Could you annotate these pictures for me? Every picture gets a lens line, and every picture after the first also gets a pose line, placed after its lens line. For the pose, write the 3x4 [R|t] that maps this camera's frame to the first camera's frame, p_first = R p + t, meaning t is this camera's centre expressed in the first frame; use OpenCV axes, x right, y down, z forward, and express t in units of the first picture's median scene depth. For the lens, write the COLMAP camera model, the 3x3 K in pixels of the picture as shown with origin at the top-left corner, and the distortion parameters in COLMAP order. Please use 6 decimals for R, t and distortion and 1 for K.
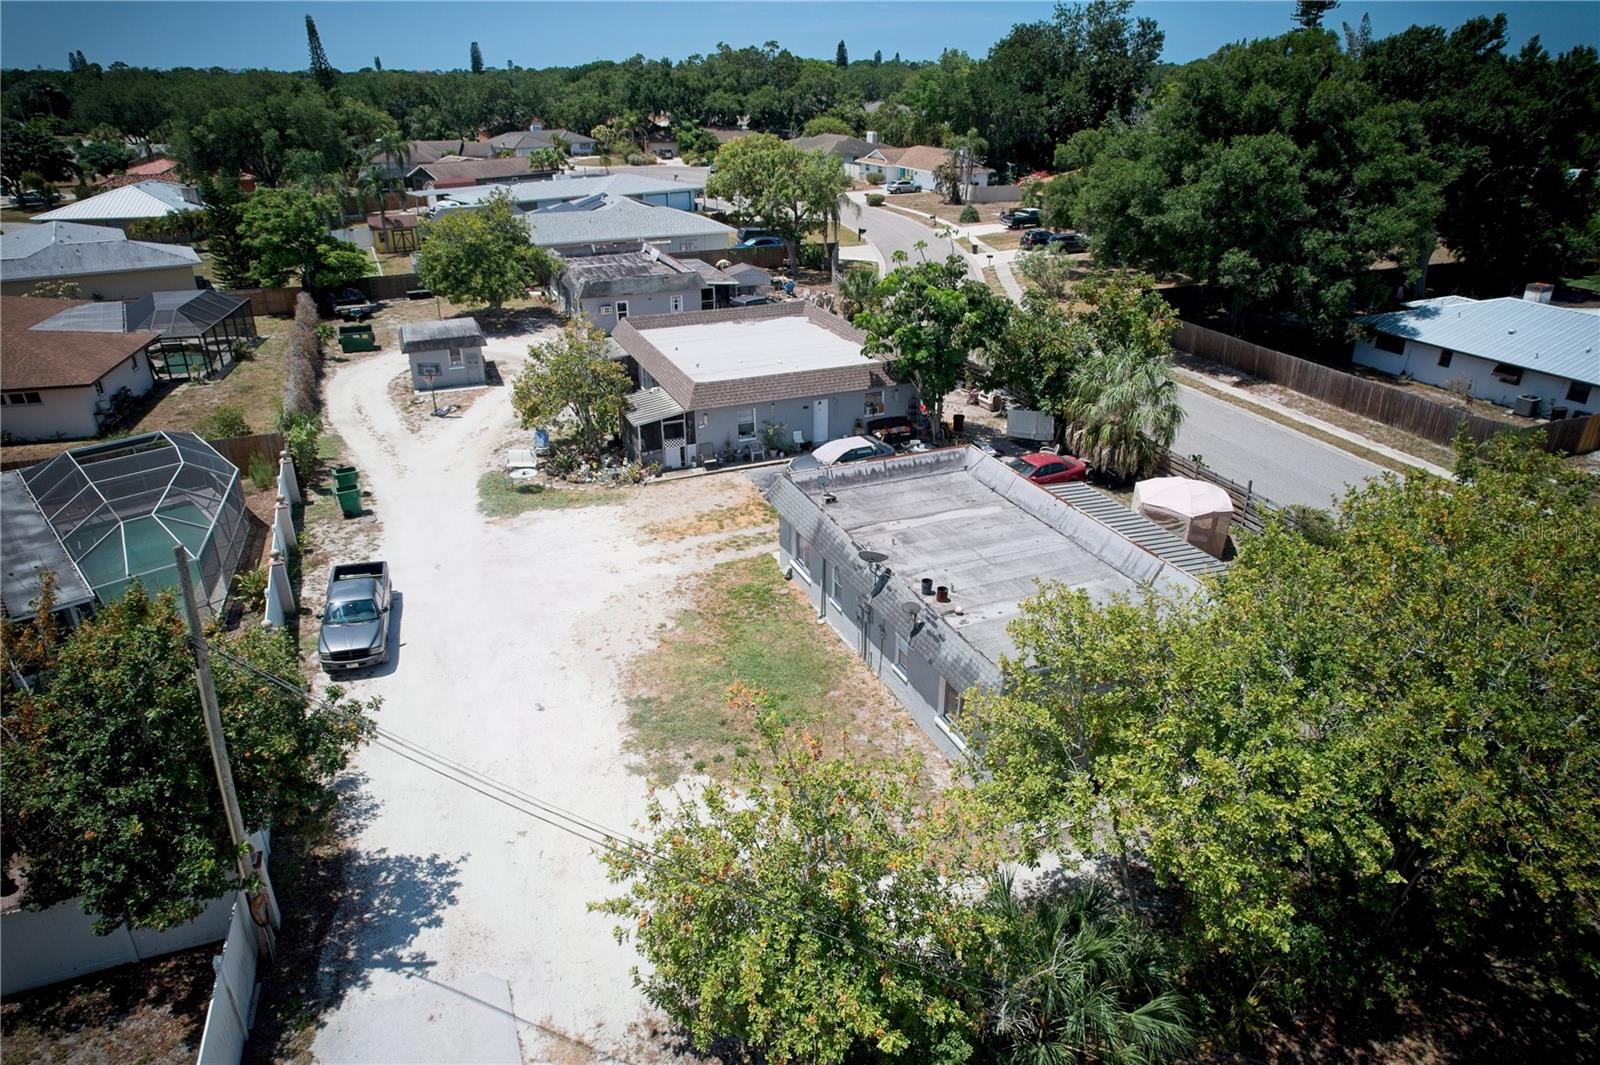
lens RADIAL K [[1024.2, 0, 800.0], [0, 1024.2, 532.5], [0, 0, 1]] dist [-0.076925, 0.070550]
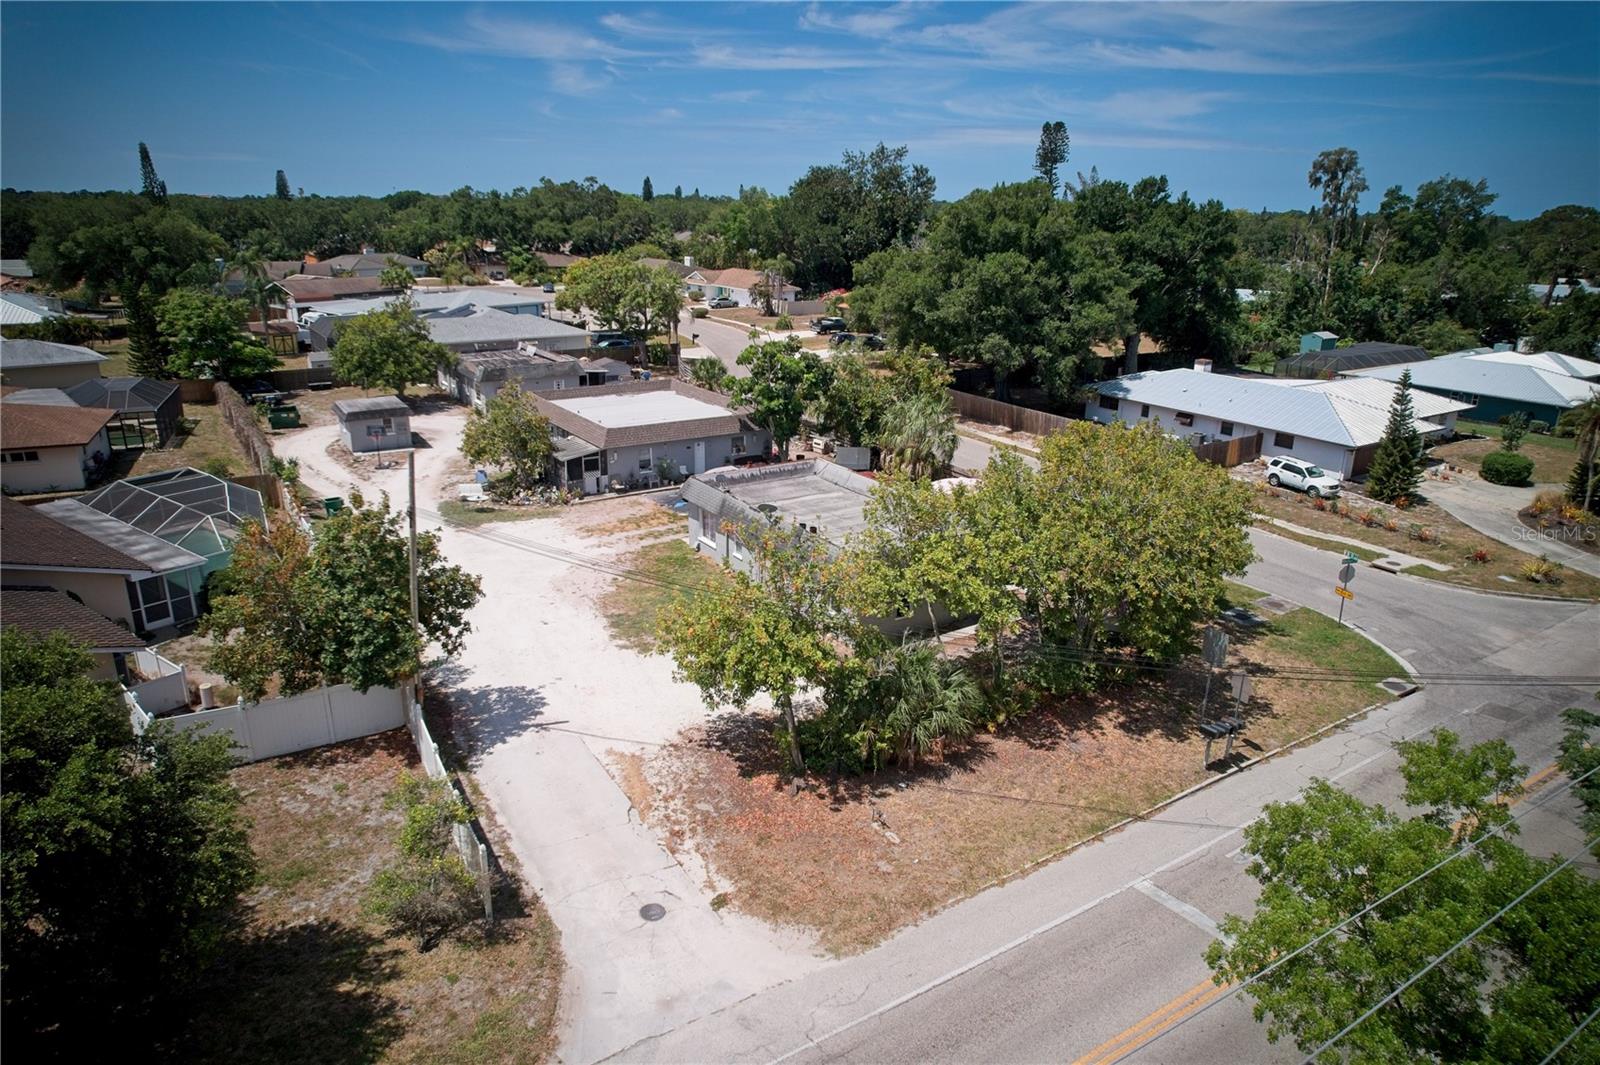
lens RADIAL K [[1024.2, 0, 800.0], [0, 1024.2, 532.5], [0, 0, 1]] dist [-0.076925, 0.070550]
pose [[0.982164, -0.038997, 0.183938, -0.075027], [0.060090, 0.992054, -0.110531, 0.106083], [-0.178166, 0.119612, 0.976703, -0.229683]]
